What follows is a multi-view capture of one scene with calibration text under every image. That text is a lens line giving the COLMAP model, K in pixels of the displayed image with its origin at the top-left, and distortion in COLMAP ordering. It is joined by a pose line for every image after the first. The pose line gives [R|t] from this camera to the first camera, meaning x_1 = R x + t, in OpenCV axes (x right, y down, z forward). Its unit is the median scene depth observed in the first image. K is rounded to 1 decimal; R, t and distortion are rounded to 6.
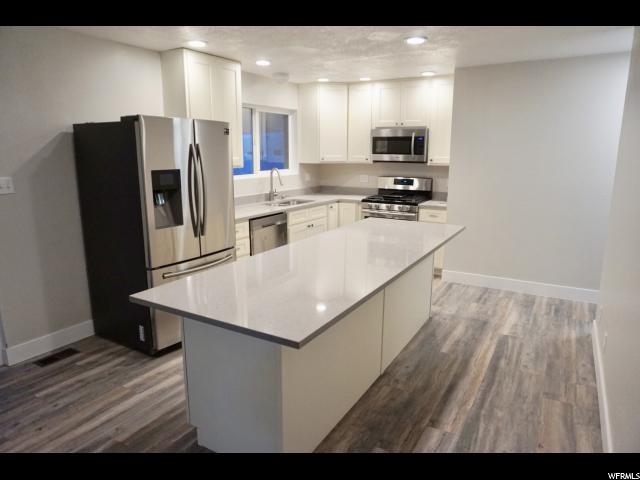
lens RADIAL K [[433.5, 0, 320.0], [0, 433.5, 240.0], [0, 0, 1]] dist [-0.039194, -0.000334]
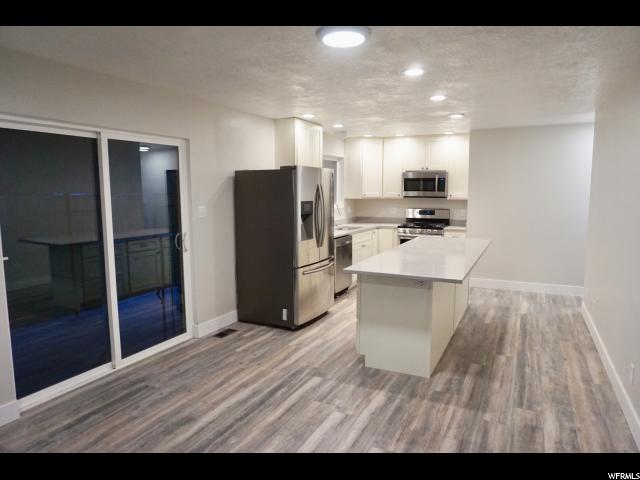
lens RADIAL K [[433.5, 0, 320.0], [0, 433.5, 240.0], [0, 0, 1]] dist [-0.039194, -0.000334]
pose [[0.997491, -0.014127, 0.069367, -0.339891], [0.020157, 0.996004, -0.087005, 0.083982], [-0.067861, 0.088185, 0.993790, -0.397918]]
